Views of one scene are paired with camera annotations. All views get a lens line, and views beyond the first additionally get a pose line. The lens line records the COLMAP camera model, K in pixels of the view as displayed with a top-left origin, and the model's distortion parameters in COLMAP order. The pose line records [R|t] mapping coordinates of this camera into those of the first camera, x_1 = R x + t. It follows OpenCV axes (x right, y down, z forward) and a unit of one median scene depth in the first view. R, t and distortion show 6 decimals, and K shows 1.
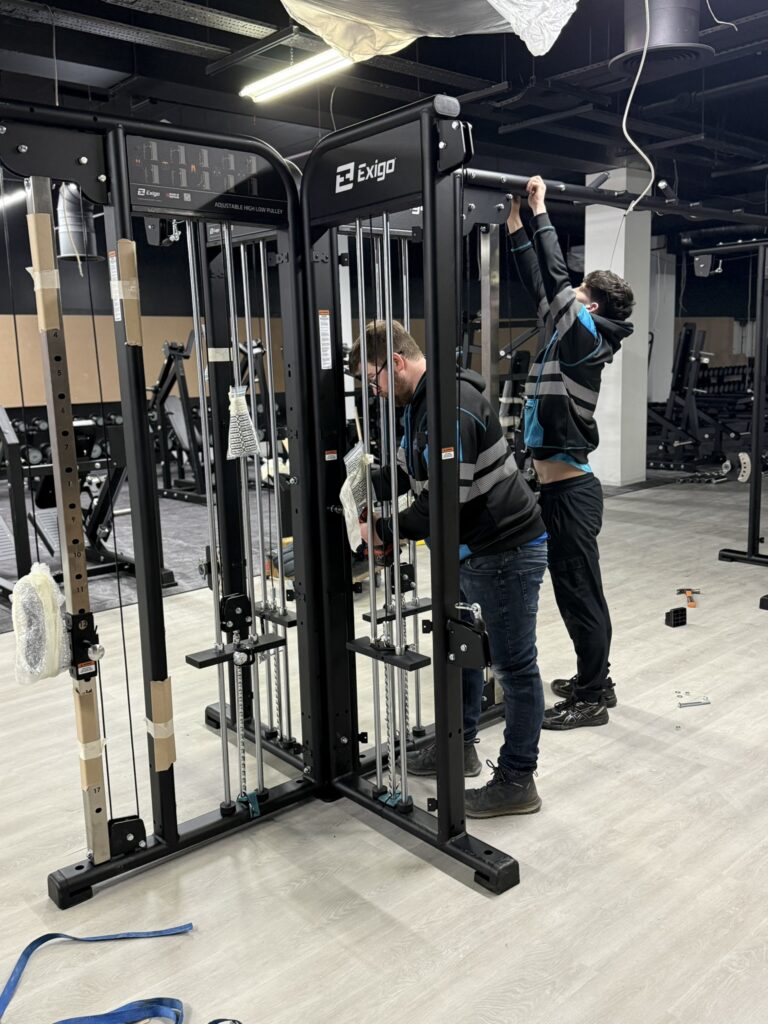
lens RADIAL K [[891.7, 0, 390.3], [0, 891.7, 515.1], [0, 0, 1]] dist [0.139579, -0.256271]
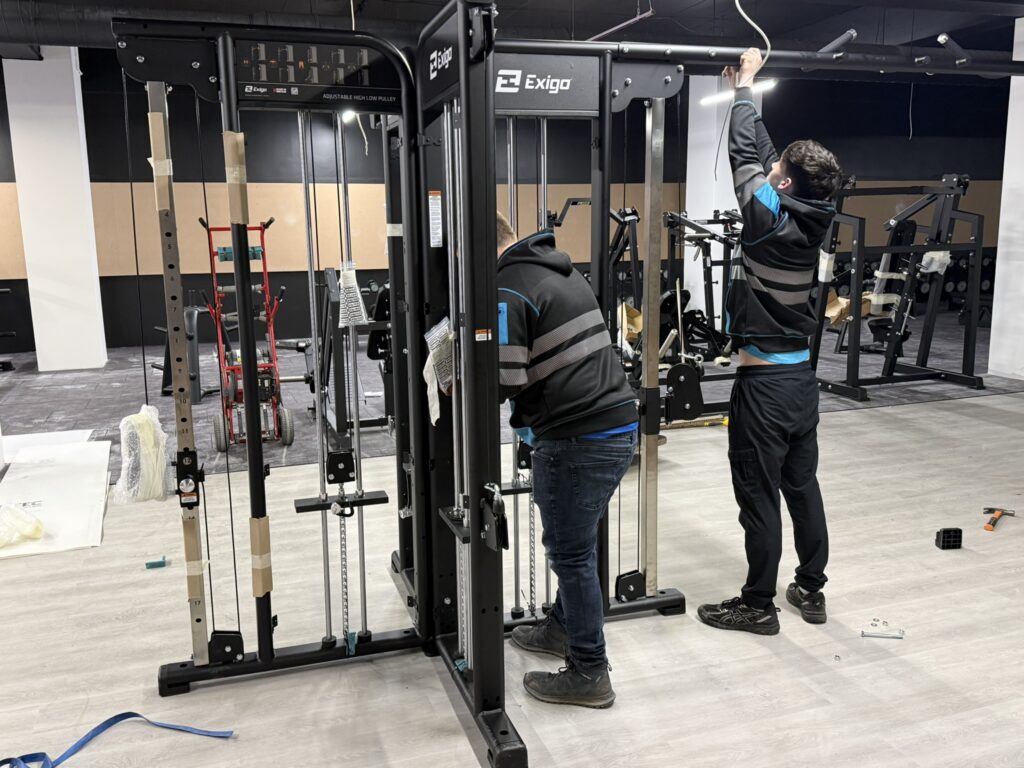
lens RADIAL K [[891.7, 0, 502.0], [0, 891.7, 390.3], [0, 0, 1]] dist [0.139579, -0.256271]
pose [[0.920926, 0.086139, -0.380100, 0.425376], [-0.080626, 0.996280, 0.030432, -0.035089], [0.381308, 0.002621, 0.924445, 0.061910]]
